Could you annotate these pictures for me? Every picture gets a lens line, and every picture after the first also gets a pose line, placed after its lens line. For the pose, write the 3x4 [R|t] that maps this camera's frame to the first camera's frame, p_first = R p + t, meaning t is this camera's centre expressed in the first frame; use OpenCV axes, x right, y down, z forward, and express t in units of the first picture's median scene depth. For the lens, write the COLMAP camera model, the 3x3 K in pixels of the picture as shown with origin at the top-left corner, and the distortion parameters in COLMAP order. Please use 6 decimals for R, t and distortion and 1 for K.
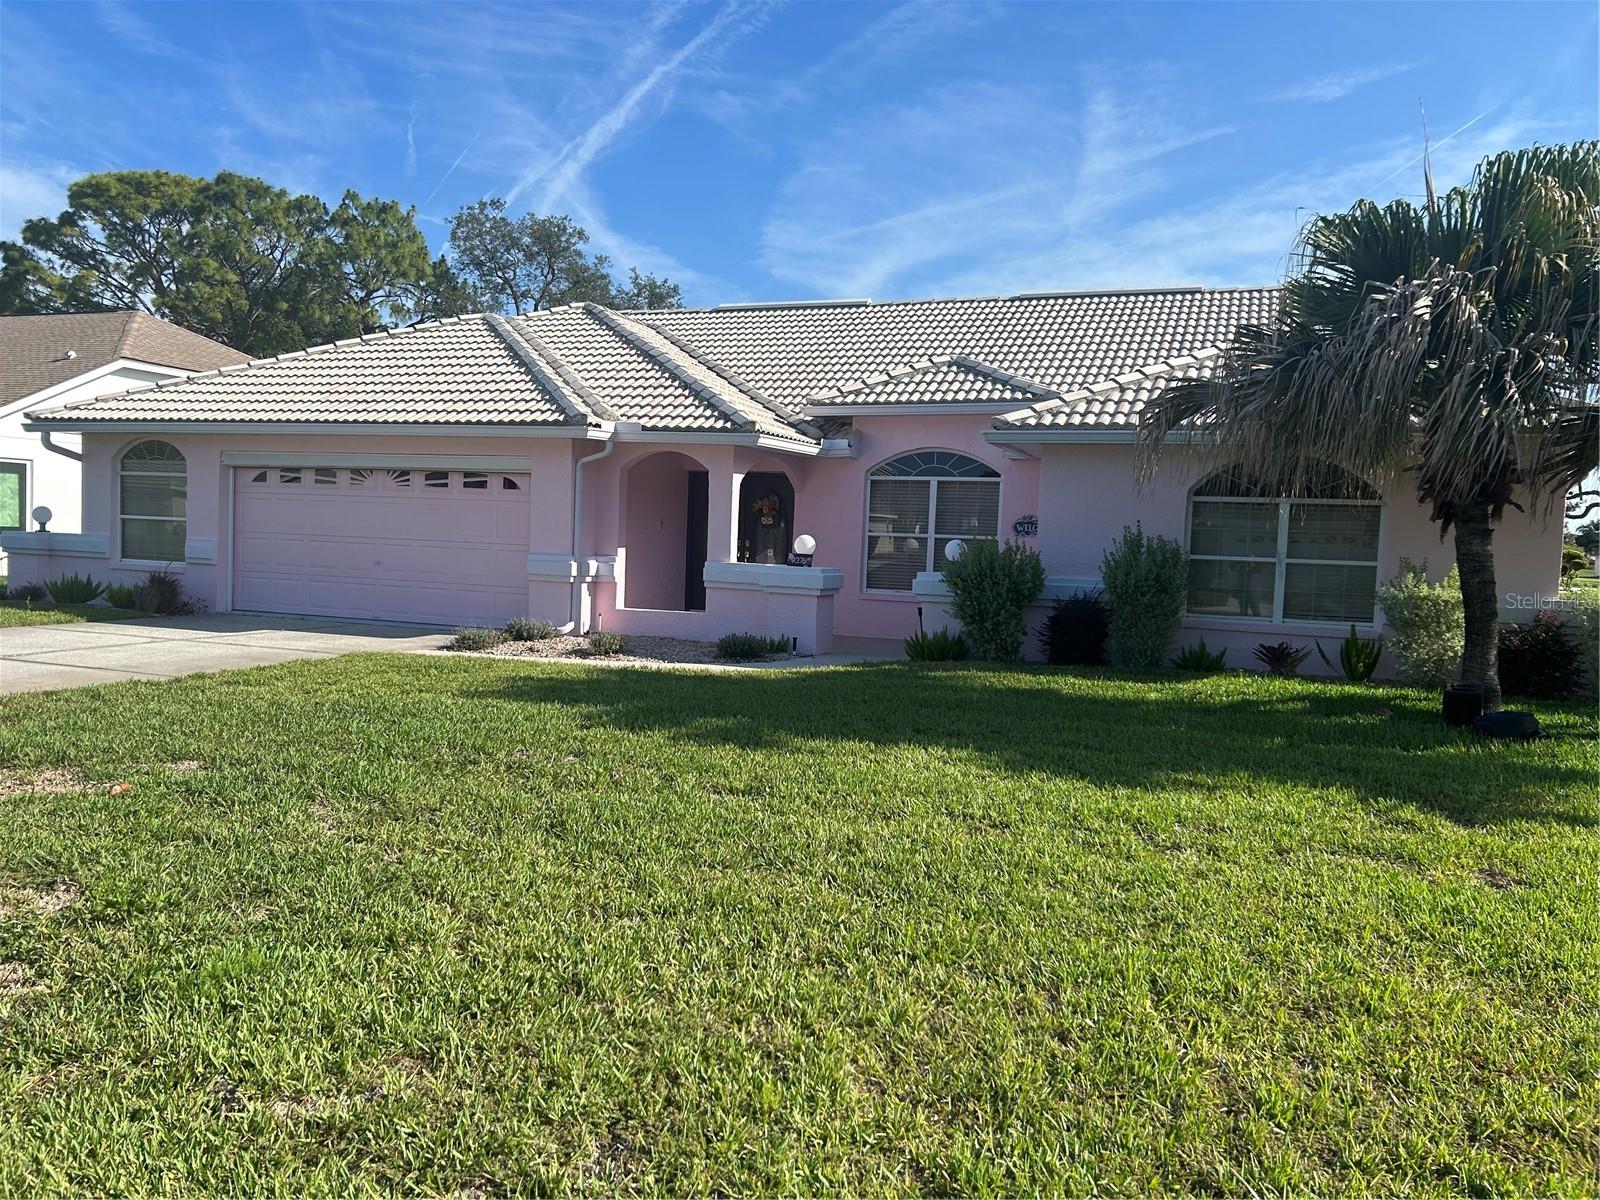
lens RADIAL K [[1221.4, 0, 800.0], [0, 1221.4, 600.0], [0, 0, 1]] dist [0.002739, 0.000756]
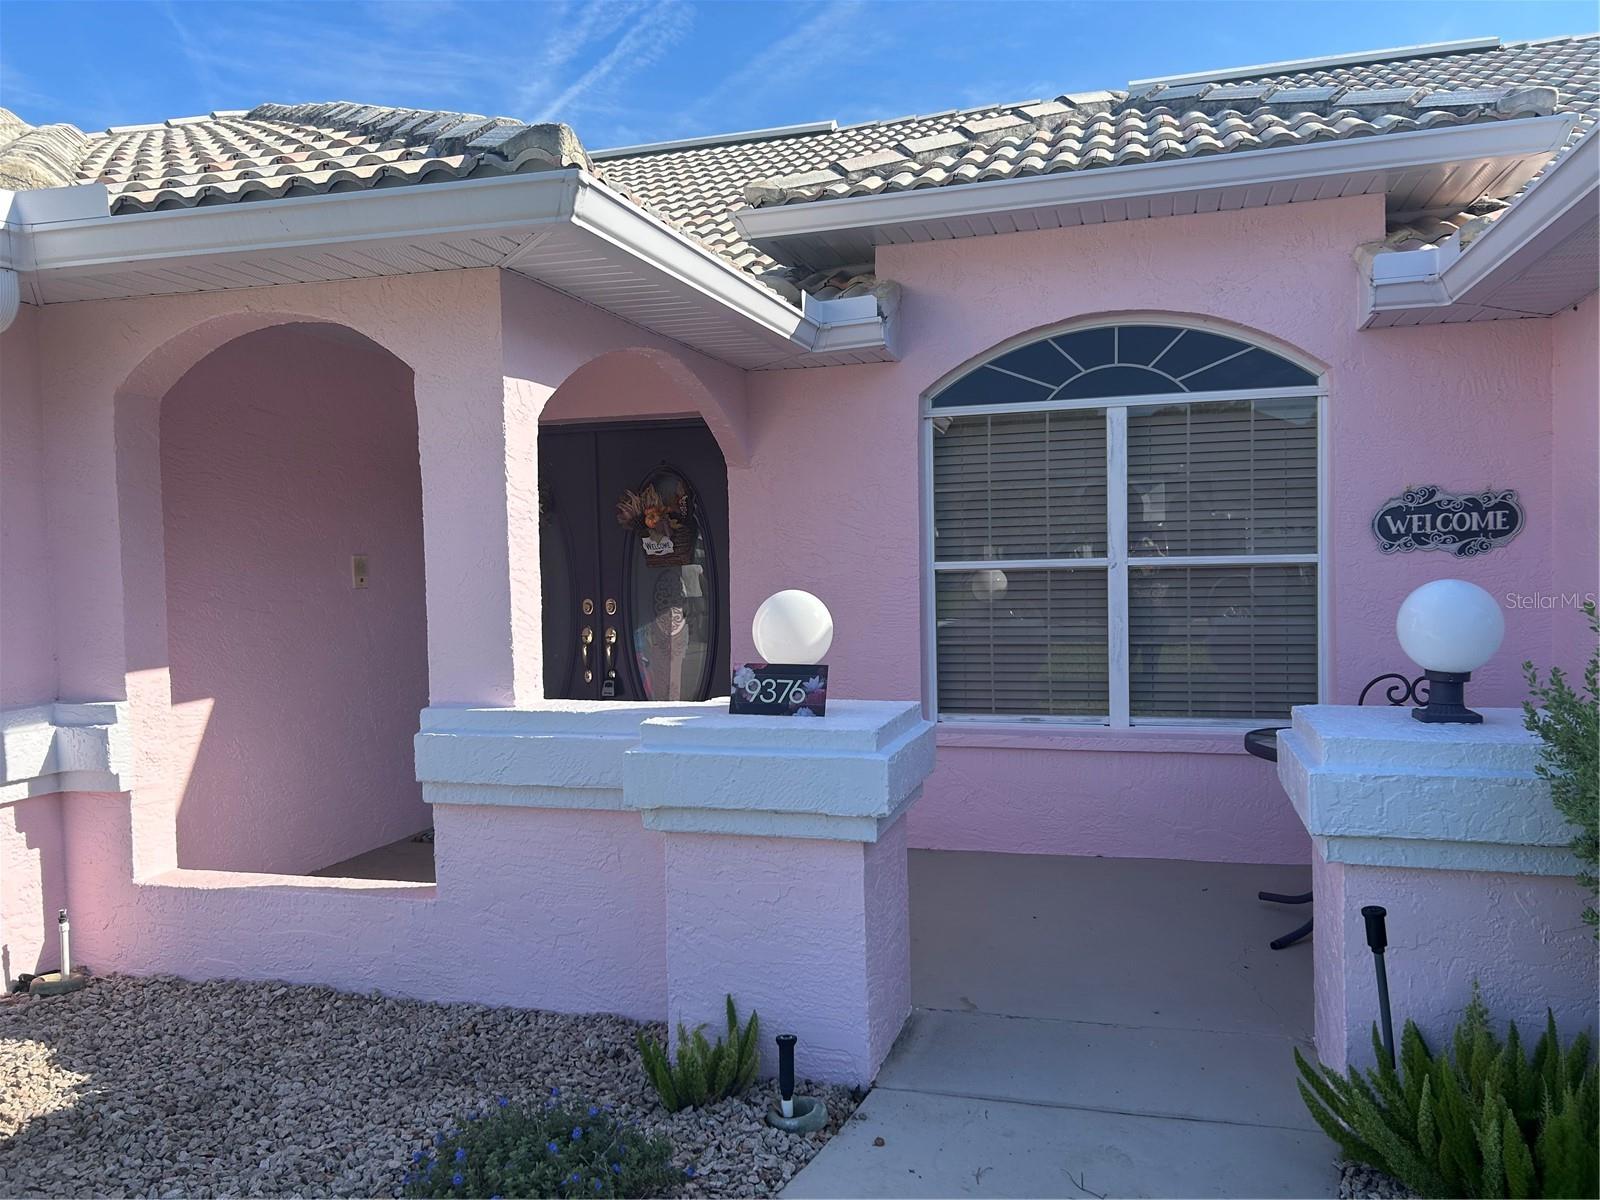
lens RADIAL K [[1197.8, 0, 800.7], [0, 1197.8, 600.9], [0, 0, 1]] dist [0.009498, -0.020141]
pose [[0.995918, -0.066667, 0.060851, -0.008256], [0.067499, 0.997650, -0.011727, -0.042011], [-0.059926, 0.015787, 0.998078, 0.653455]]
